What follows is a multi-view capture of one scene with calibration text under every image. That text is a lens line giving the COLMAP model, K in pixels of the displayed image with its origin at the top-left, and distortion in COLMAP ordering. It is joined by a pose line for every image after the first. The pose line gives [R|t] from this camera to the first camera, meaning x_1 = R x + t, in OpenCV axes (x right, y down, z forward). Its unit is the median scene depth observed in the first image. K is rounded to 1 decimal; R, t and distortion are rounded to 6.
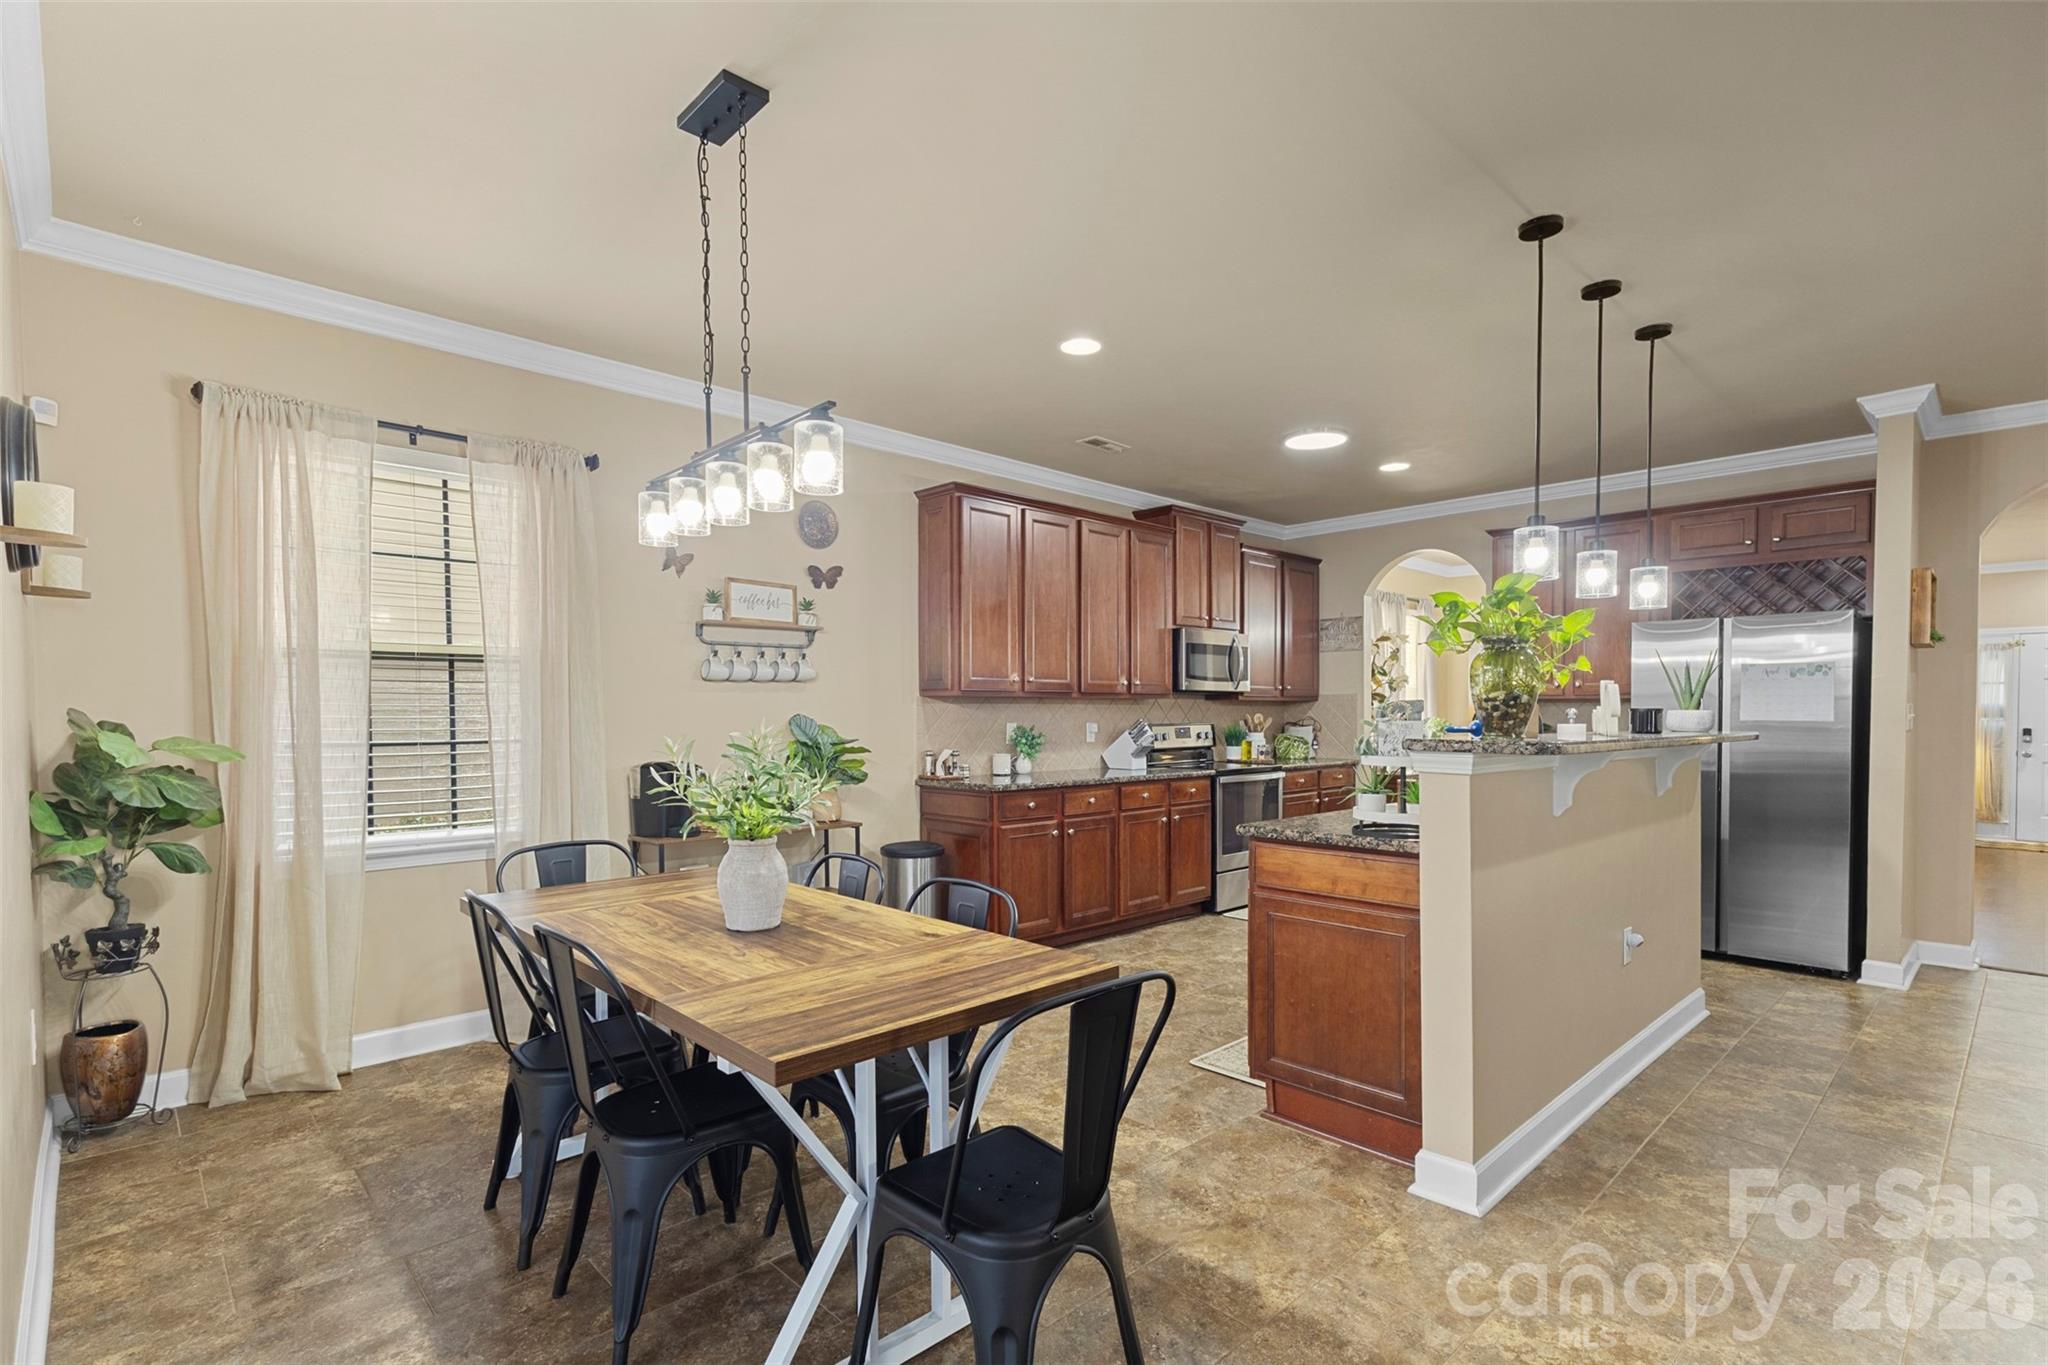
lens RADIAL K [[948.4, 0, 1022.8], [0, 948.4, 692.9], [0, 0, 1]] dist [0.000126, -0.000201]
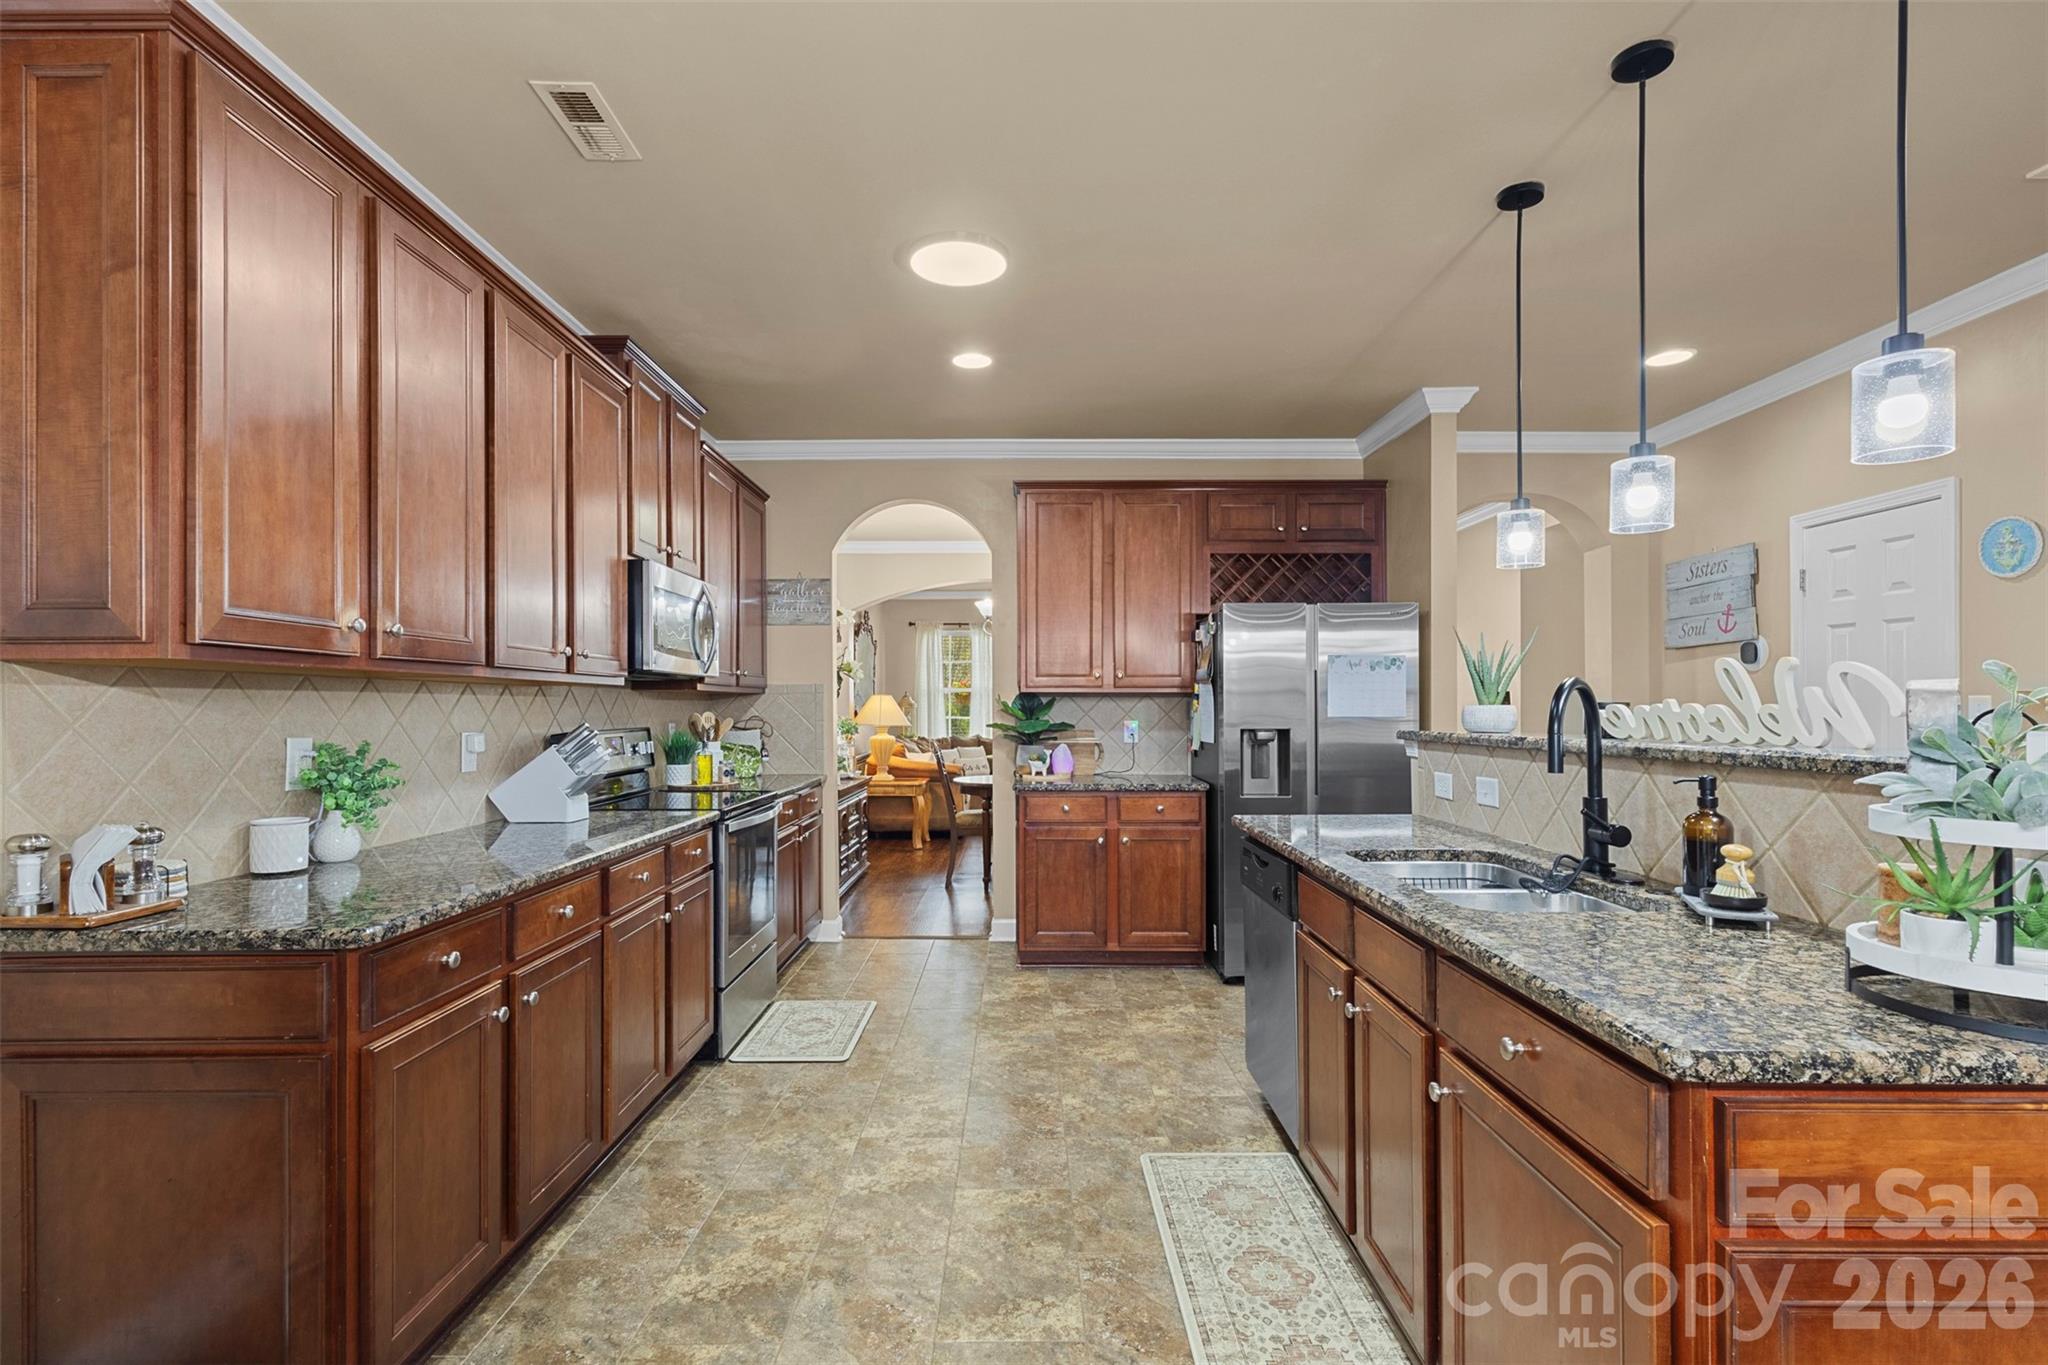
lens RADIAL K [[948.4, 0, 1022.8], [0, 948.4, 692.9], [0, 0, 1]] dist [0.000126, -0.000201]
pose [[0.692973, 0.010065, 0.720893, -0.092759], [-0.011653, 0.999928, -0.002759, 0.010431], [-0.720869, -0.006489, 0.693041, 0.516443]]
